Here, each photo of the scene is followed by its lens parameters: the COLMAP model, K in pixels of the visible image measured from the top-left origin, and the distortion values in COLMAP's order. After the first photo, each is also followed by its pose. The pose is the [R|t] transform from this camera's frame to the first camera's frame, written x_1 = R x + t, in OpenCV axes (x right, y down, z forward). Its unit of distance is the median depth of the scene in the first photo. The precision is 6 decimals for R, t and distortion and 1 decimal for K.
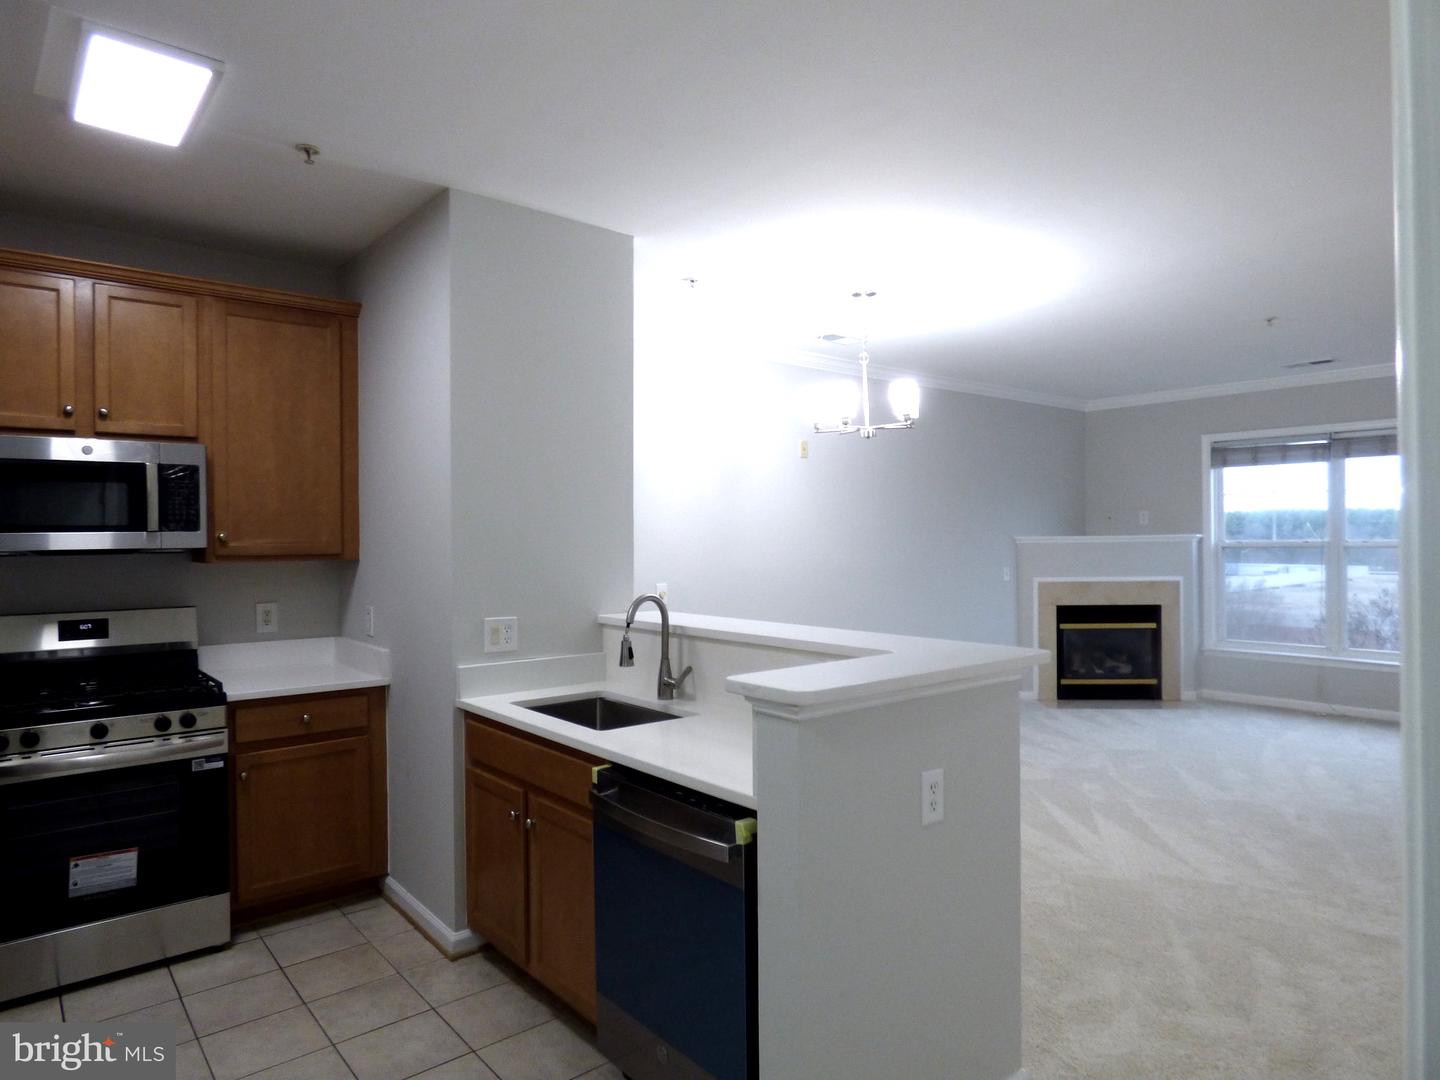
lens RADIAL K [[890.0, 0, 721.1], [0, 890.0, 533.5], [0, 0, 1]] dist [-0.003191, 0.001512]
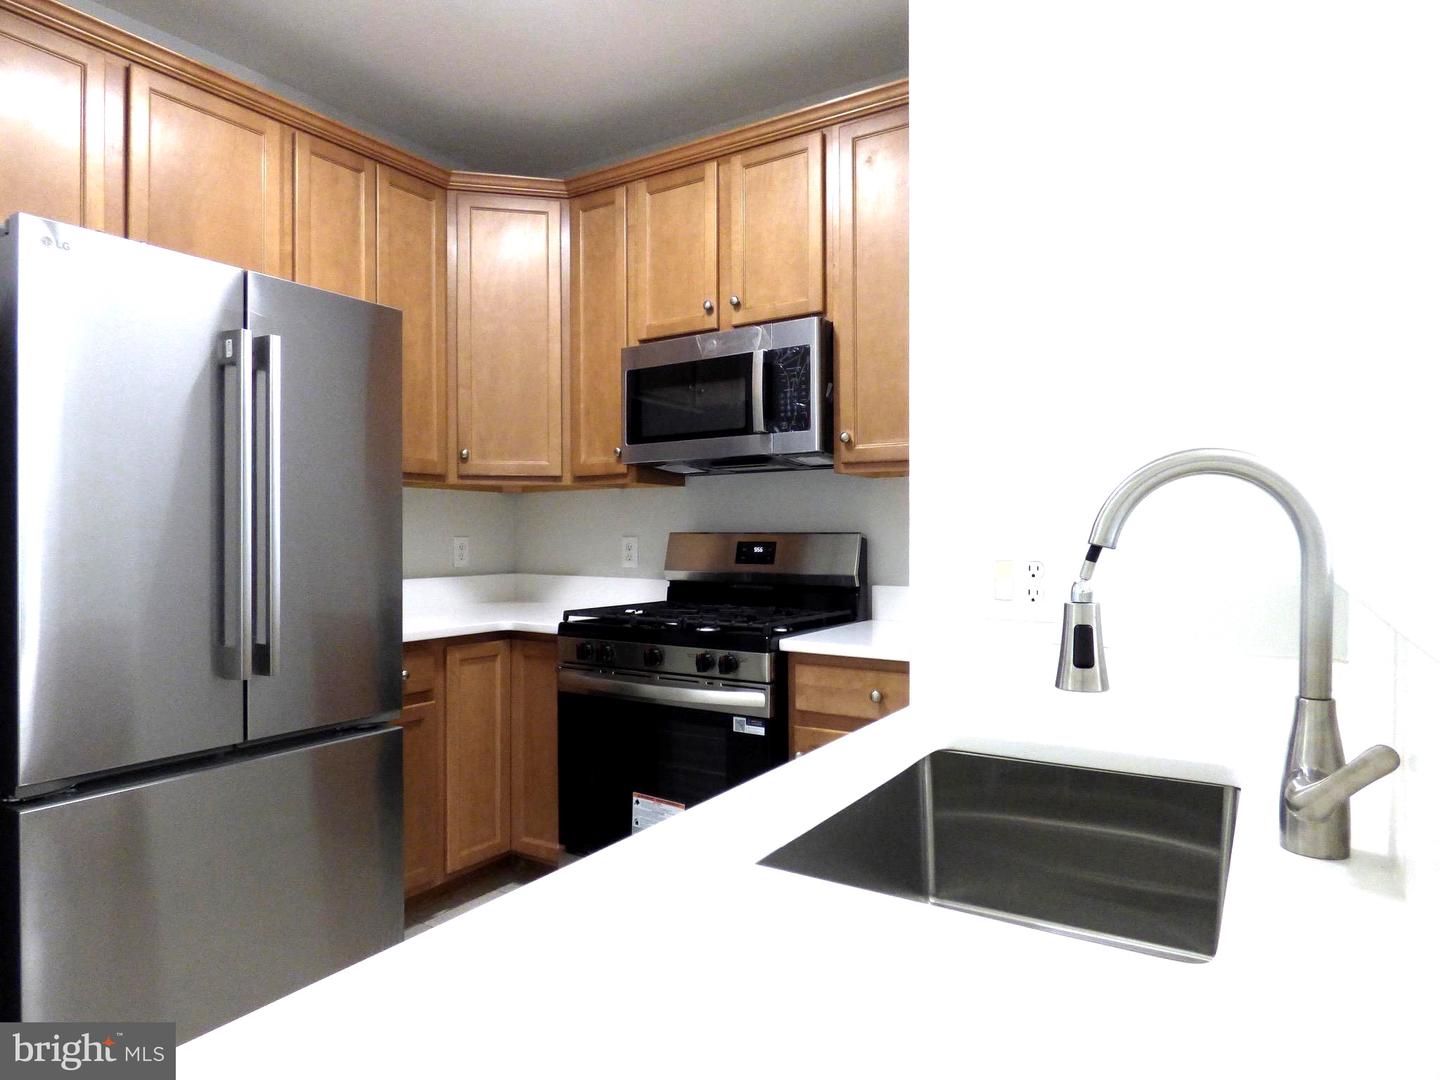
lens RADIAL K [[875.5, 0, 713.4], [0, 875.5, 539.6], [0, 0, 1]] dist [-0.015270, -0.002351]
pose [[0.299117, 0.012265, -0.954138, 0.109191], [0.002605, 0.999903, 0.013670, 0.077052], [0.954213, -0.006574, 0.299056, 0.647518]]
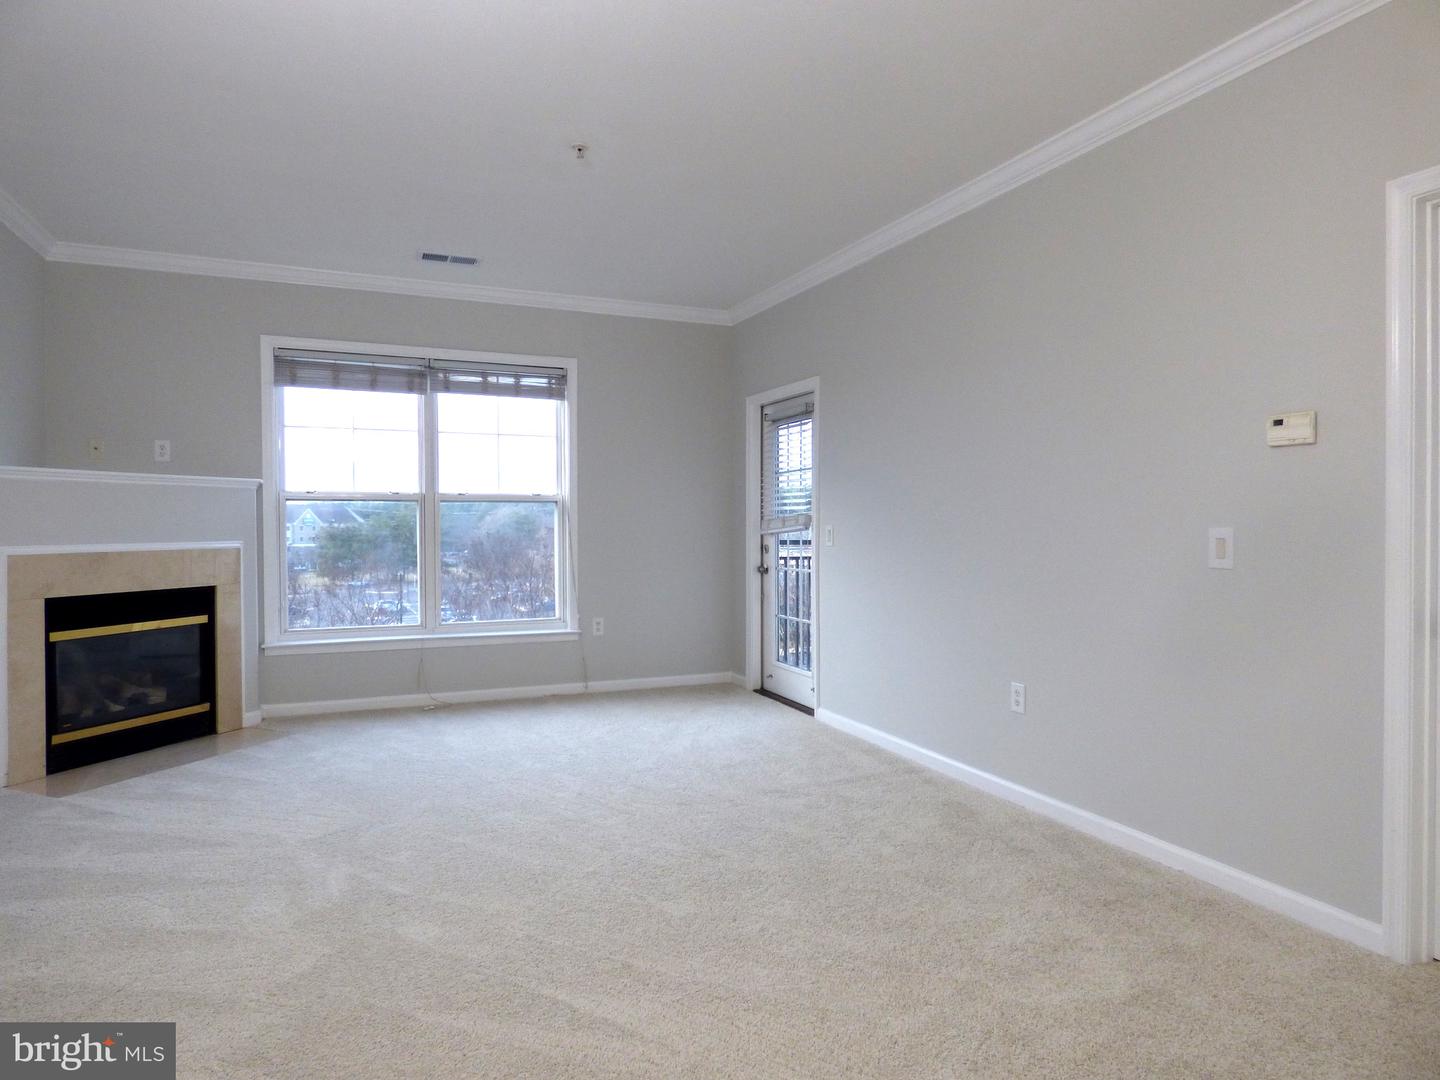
lens RADIAL K [[890.0, 0, 721.1], [0, 890.0, 533.5], [0, 0, 1]] dist [-0.003191, 0.001512]
pose [[0.289077, -0.001348, 0.957305, -0.027361], [-0.007581, 0.999964, 0.003697, 0.080218], [-0.957276, -0.008326, 0.289056, 0.996691]]
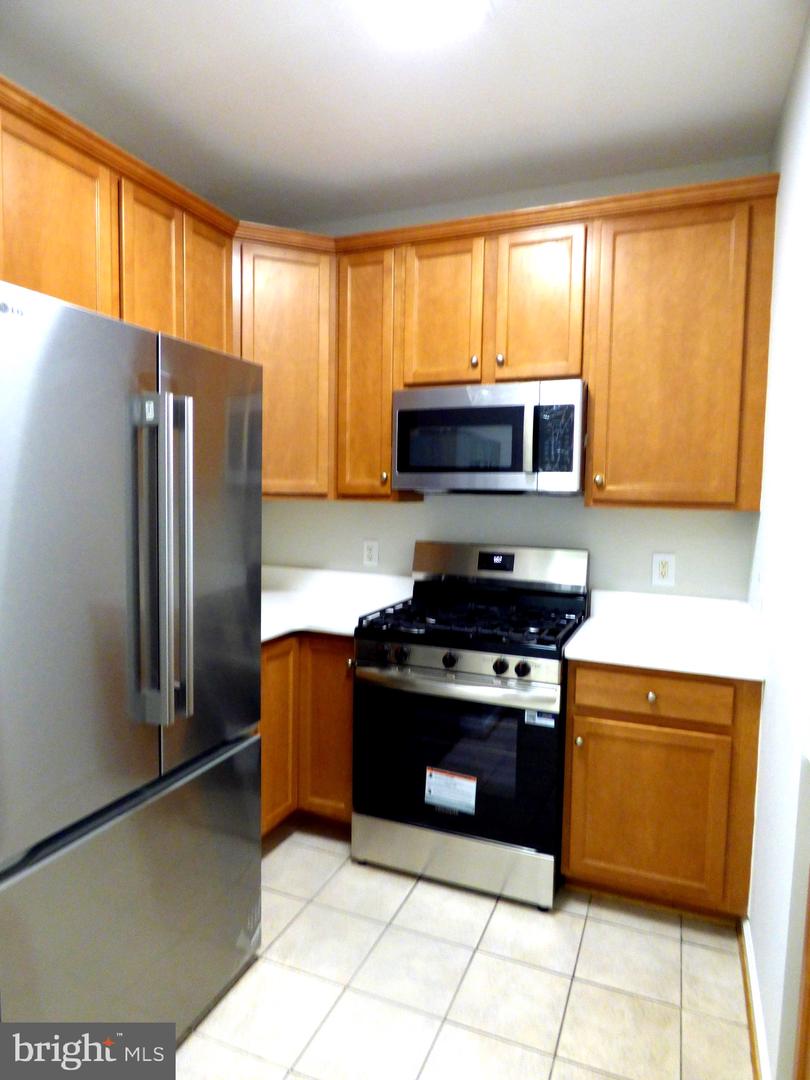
lens RADIAL K [[656.6, 0, 402.6], [0, 656.6, 542.0], [0, 0, 1]] dist [-0.015270, -0.002351]
pose [[0.459923, 0.083082, -0.884064, -0.039216], [-0.017658, 0.996272, 0.084441, 0.014053], [0.887783, -0.023226, 0.459675, 0.481111]]
